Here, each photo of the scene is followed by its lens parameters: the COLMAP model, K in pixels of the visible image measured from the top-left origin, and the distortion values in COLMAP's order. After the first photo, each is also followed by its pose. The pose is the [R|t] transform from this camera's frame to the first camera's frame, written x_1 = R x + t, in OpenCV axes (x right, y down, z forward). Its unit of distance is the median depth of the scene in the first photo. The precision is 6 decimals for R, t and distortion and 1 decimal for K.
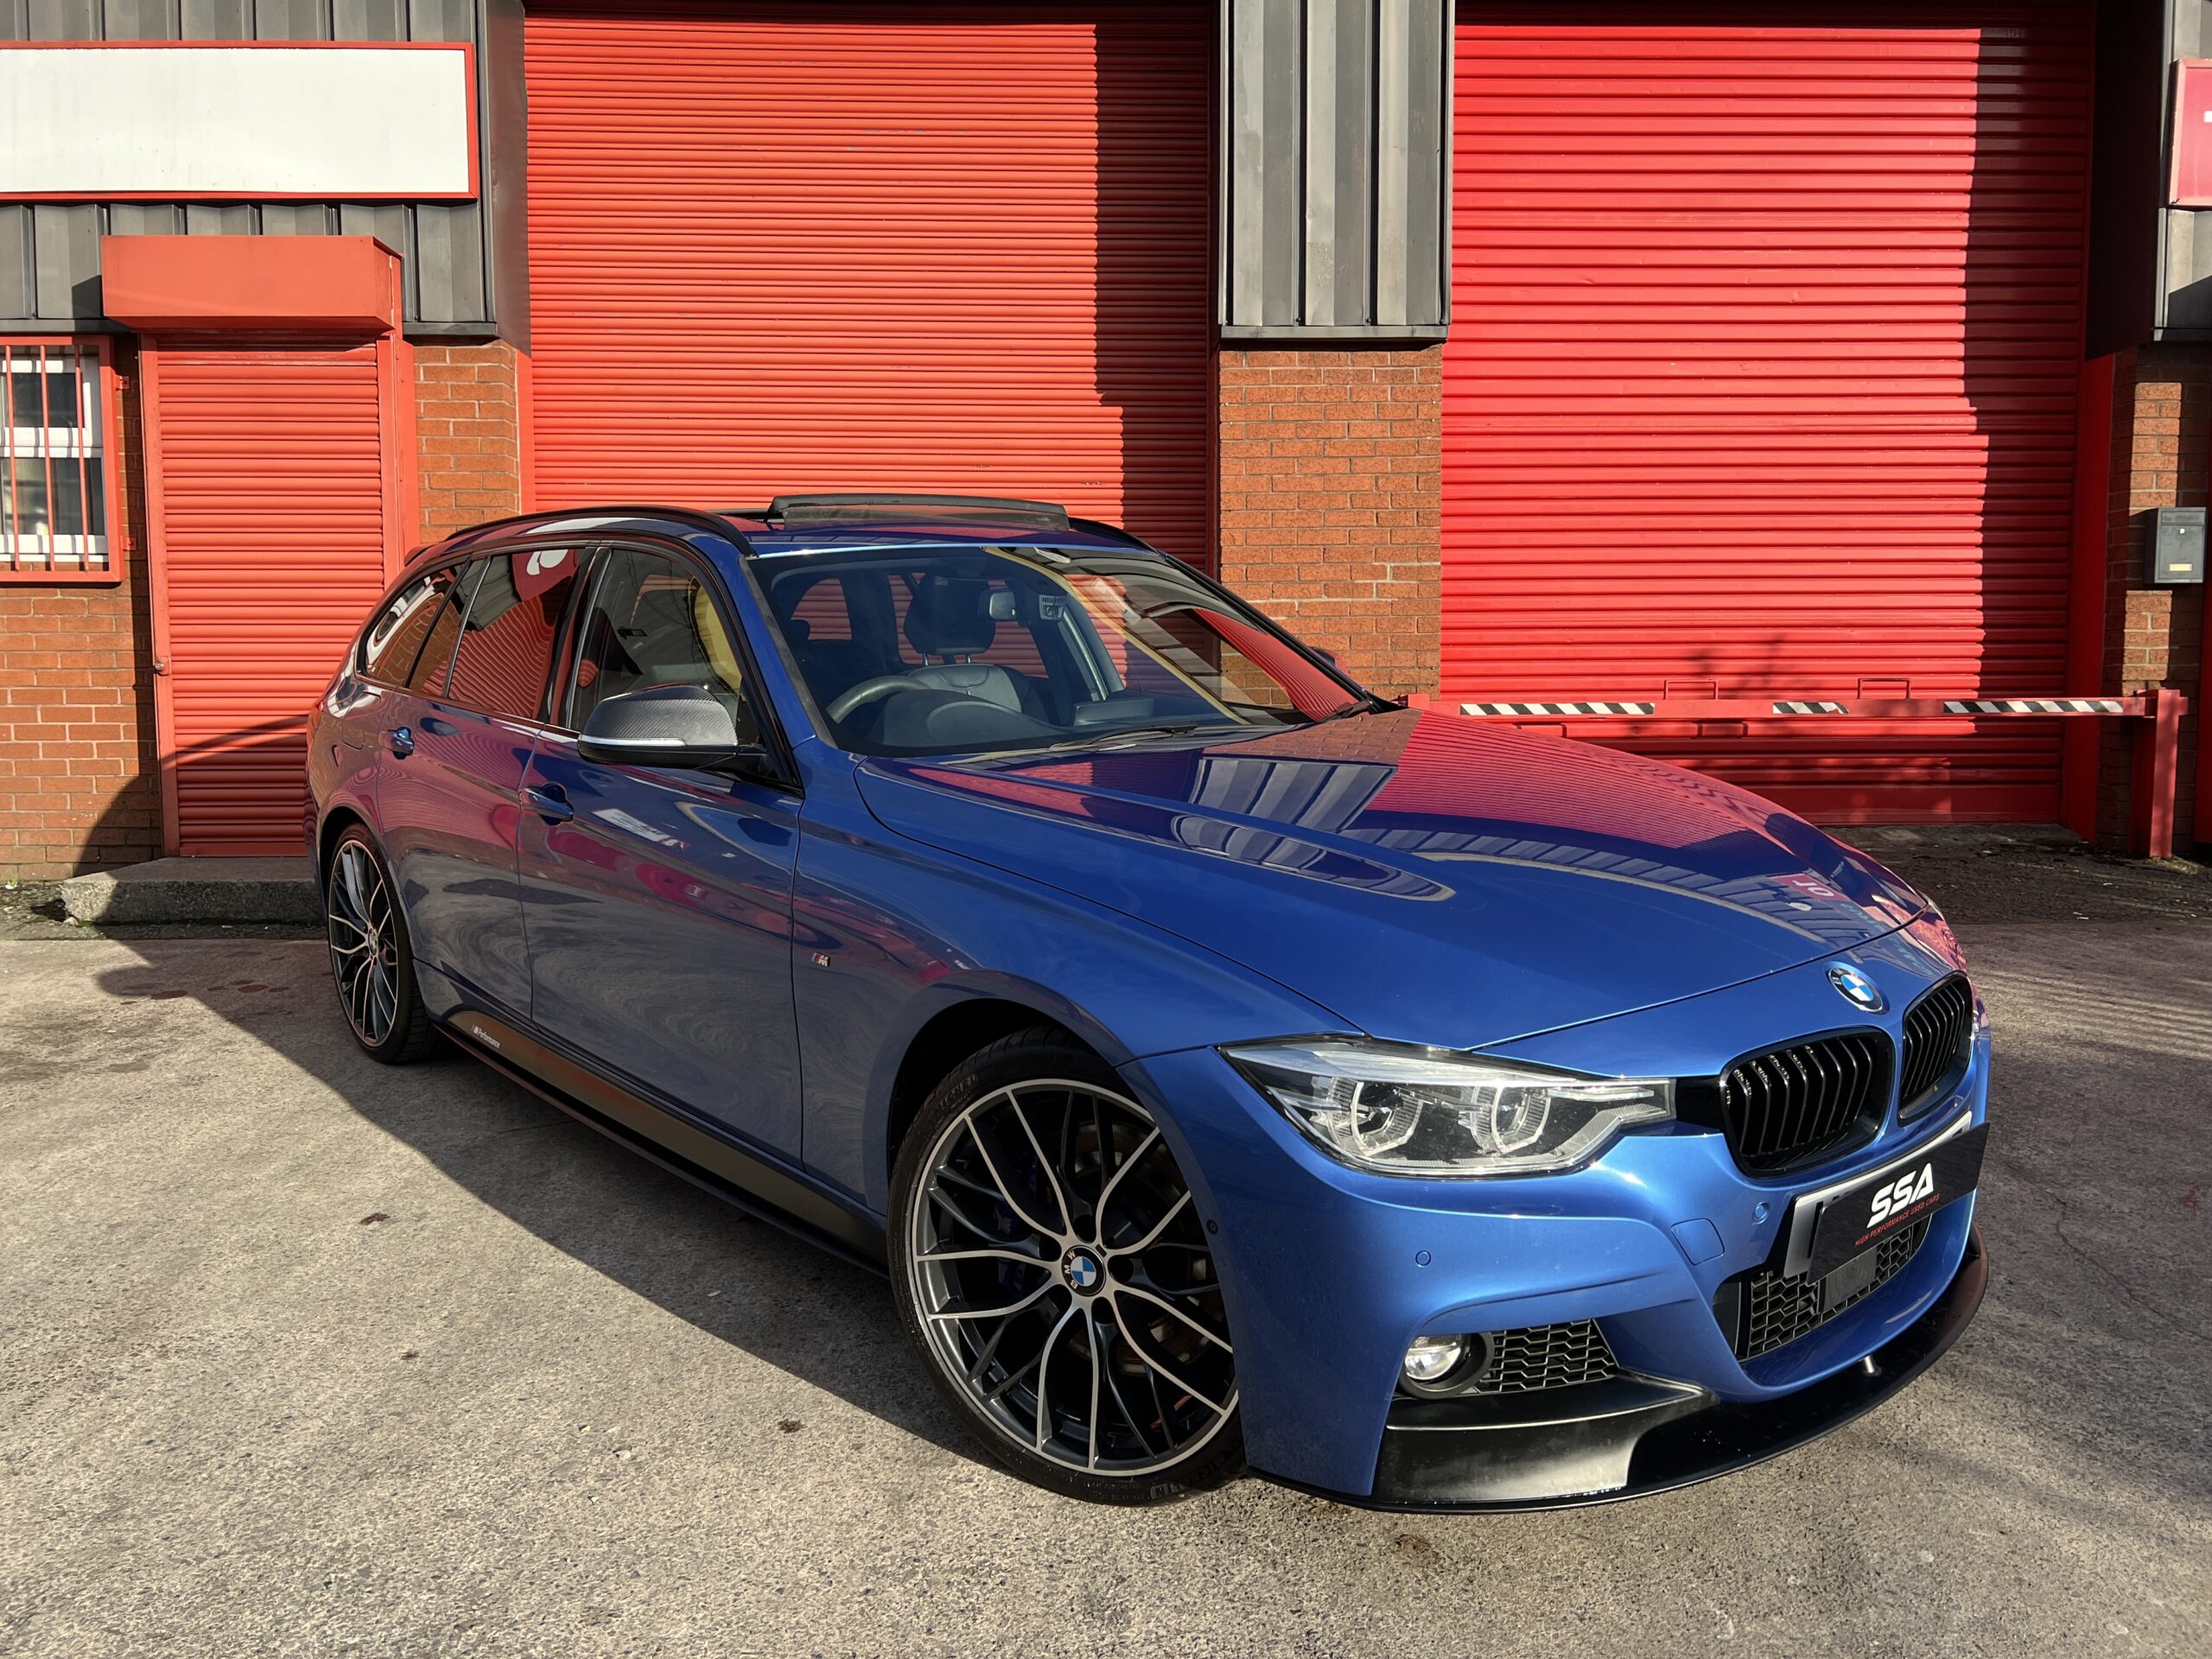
lens RADIAL K [[1672.5, 0, 1107.6], [0, 1672.5, 822.6], [0, 0, 1]] dist [0.038855, -0.044822]
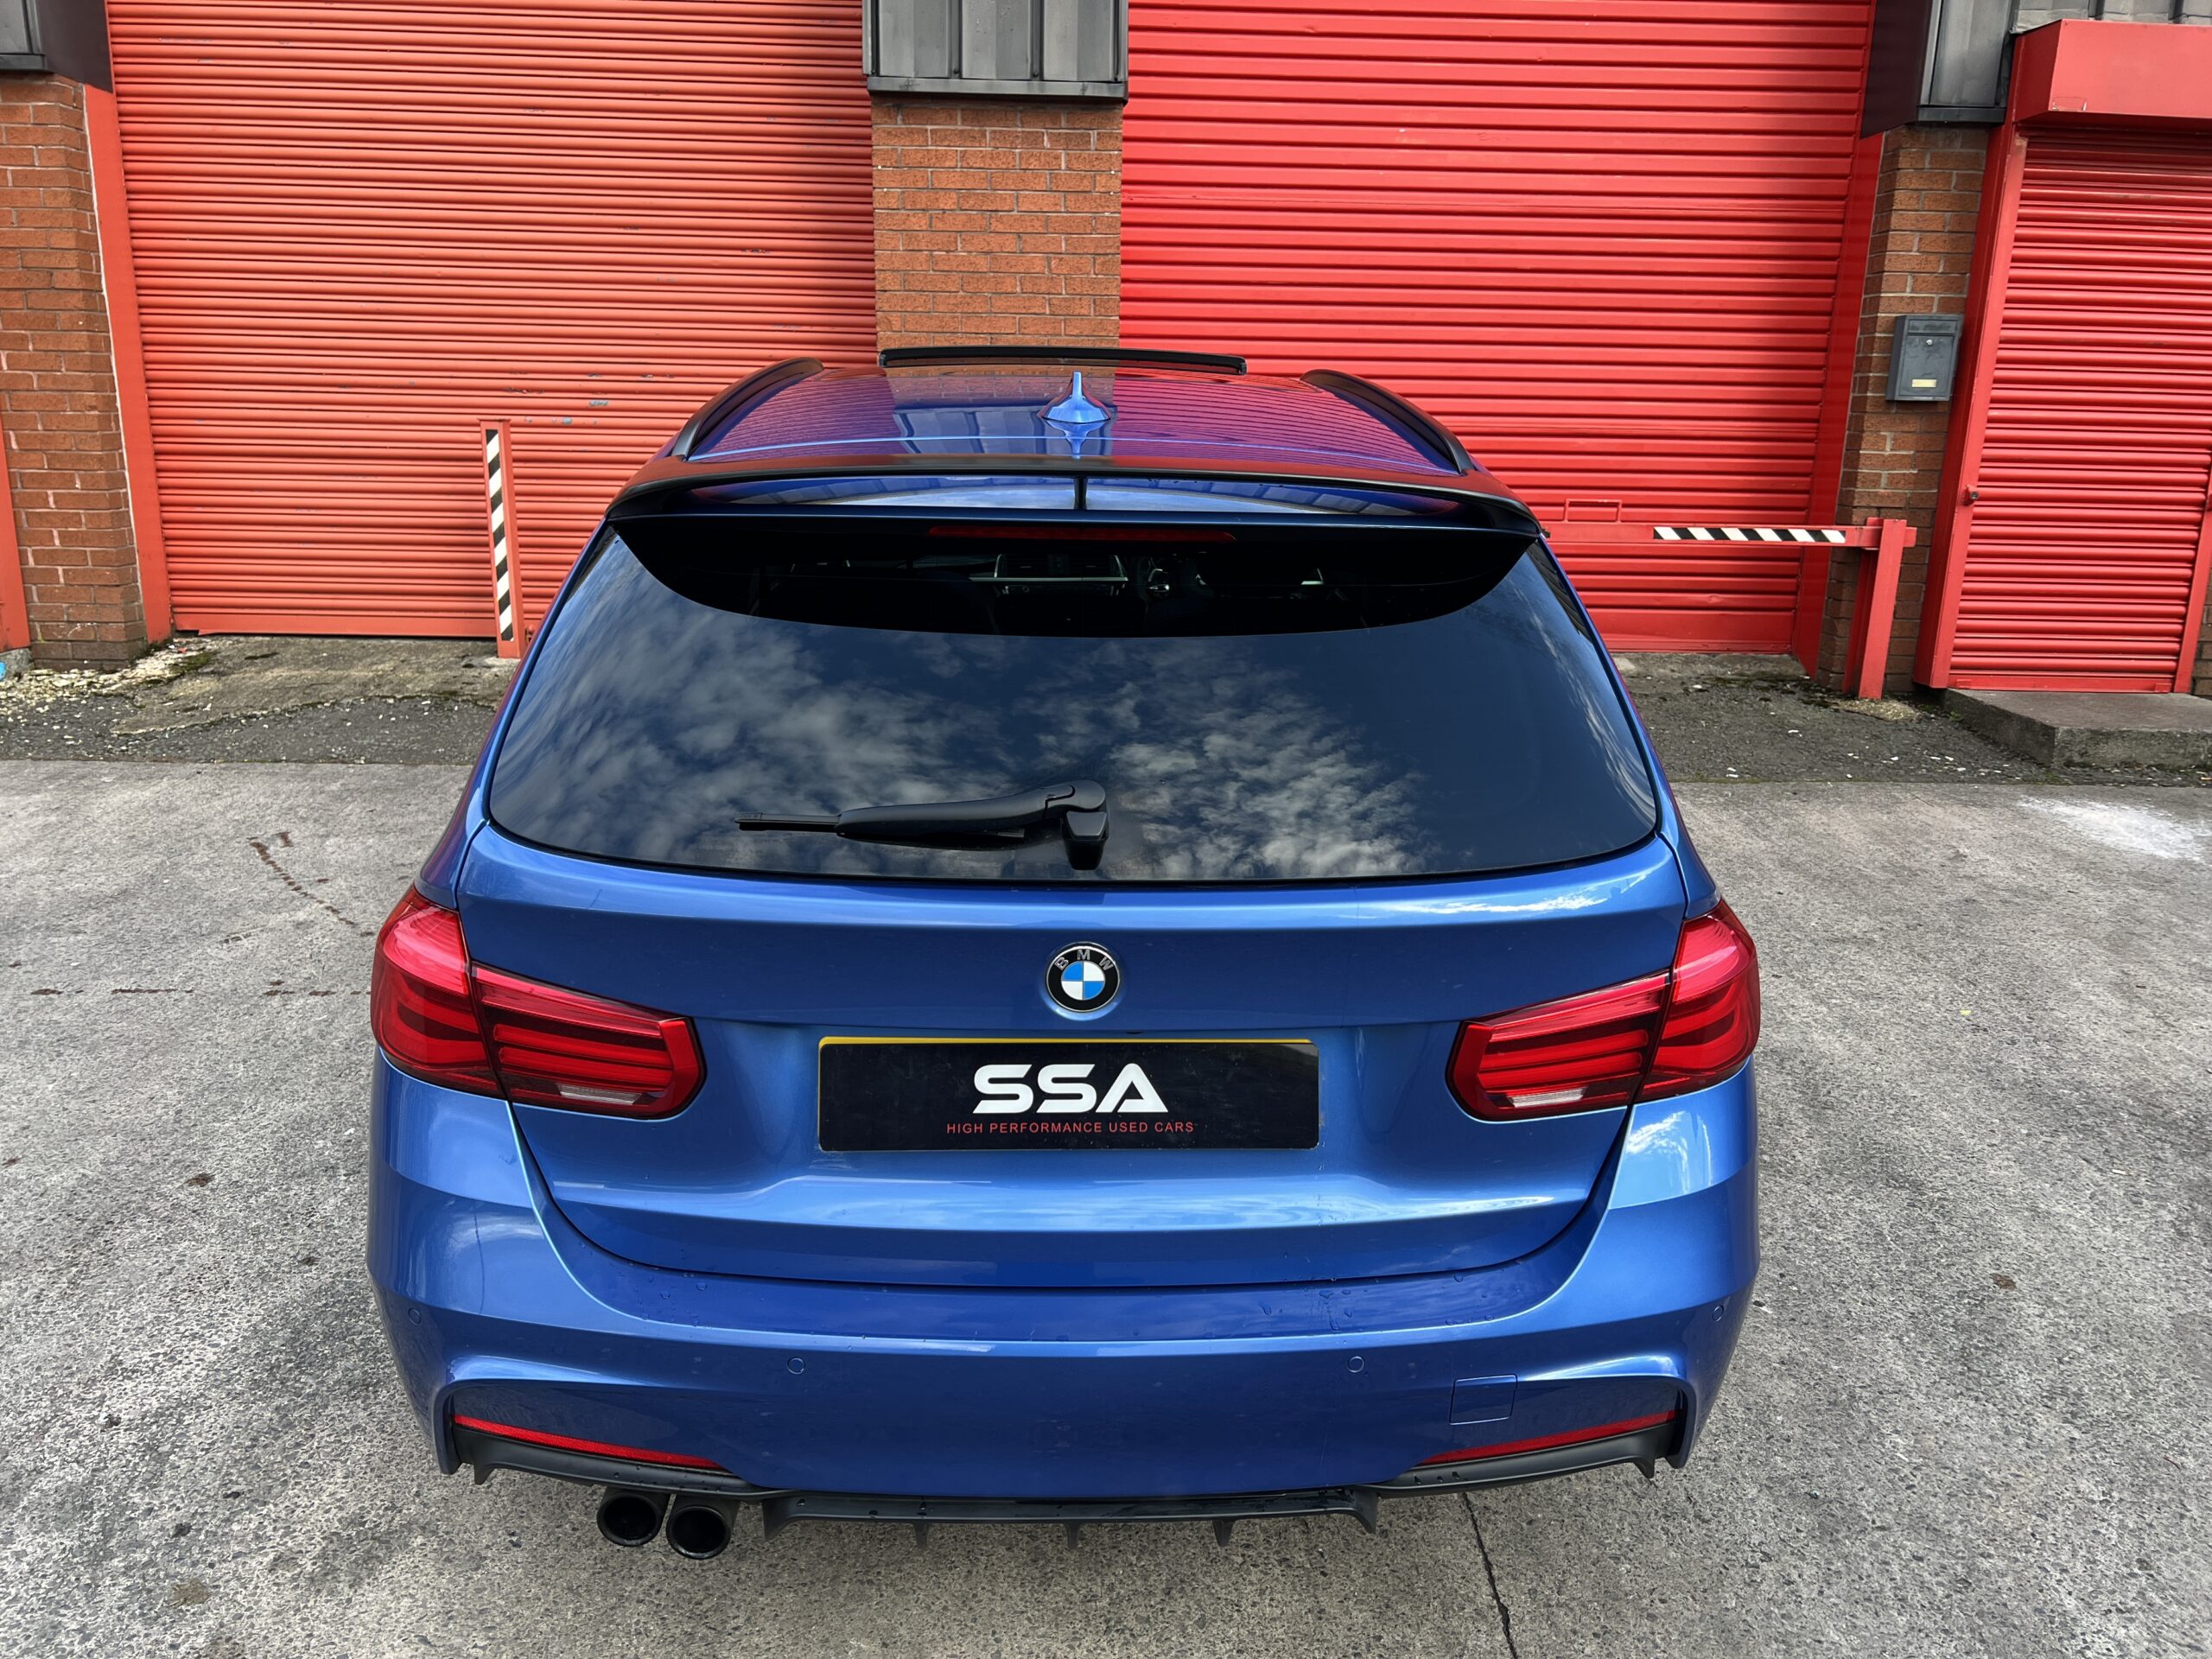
lens RADIAL K [[1677.1, 0, 1110.9], [0, 1677.1, 842.3], [0, 0, 1]] dist [0.035621, -0.046109]
pose [[0.999697, 0.024529, 0.001946, 0.206155], [-0.024498, 0.984789, 0.172017, -0.054550], [0.002303, -0.172012, 0.985092, 0.055065]]
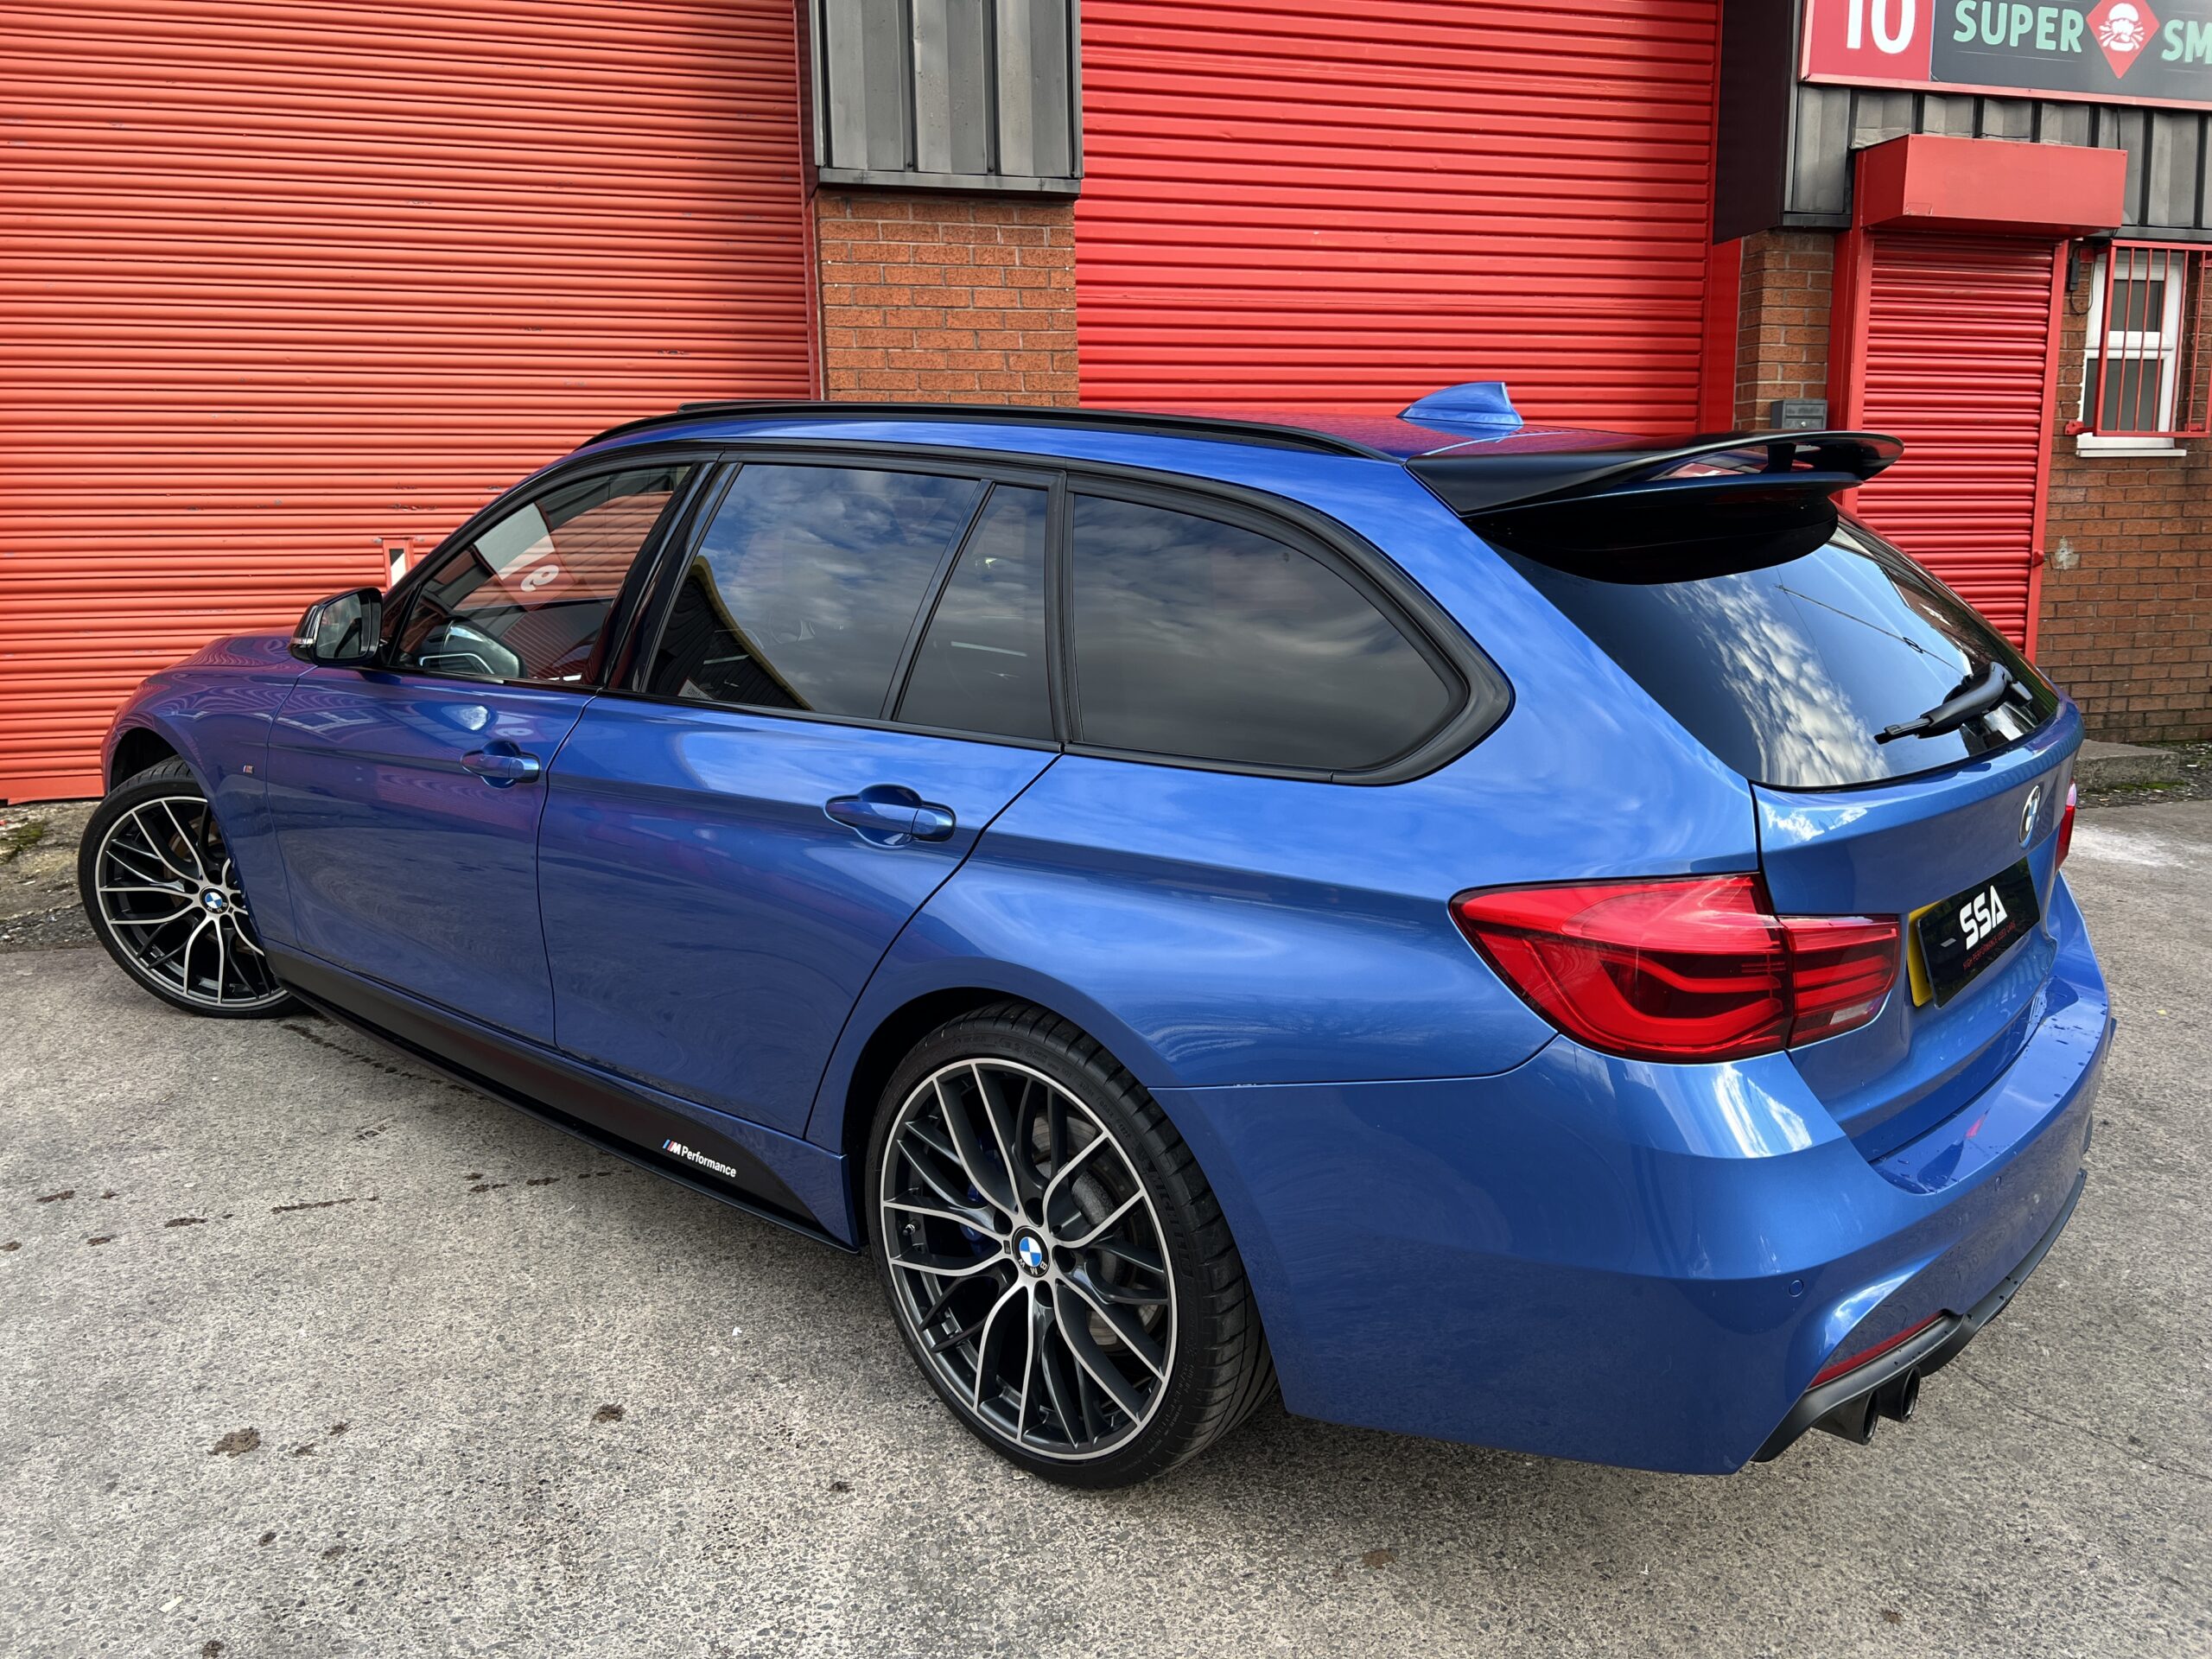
lens RADIAL K [[1677.1, 0, 1110.9], [0, 1677.1, 842.3], [0, 0, 1]] dist [0.035621, -0.046109]
pose [[0.971720, -0.050288, 0.230718, -0.002078], [0.028736, 0.994982, 0.095842, -0.036022], [-0.234380, -0.086502, 0.968289, 0.117278]]
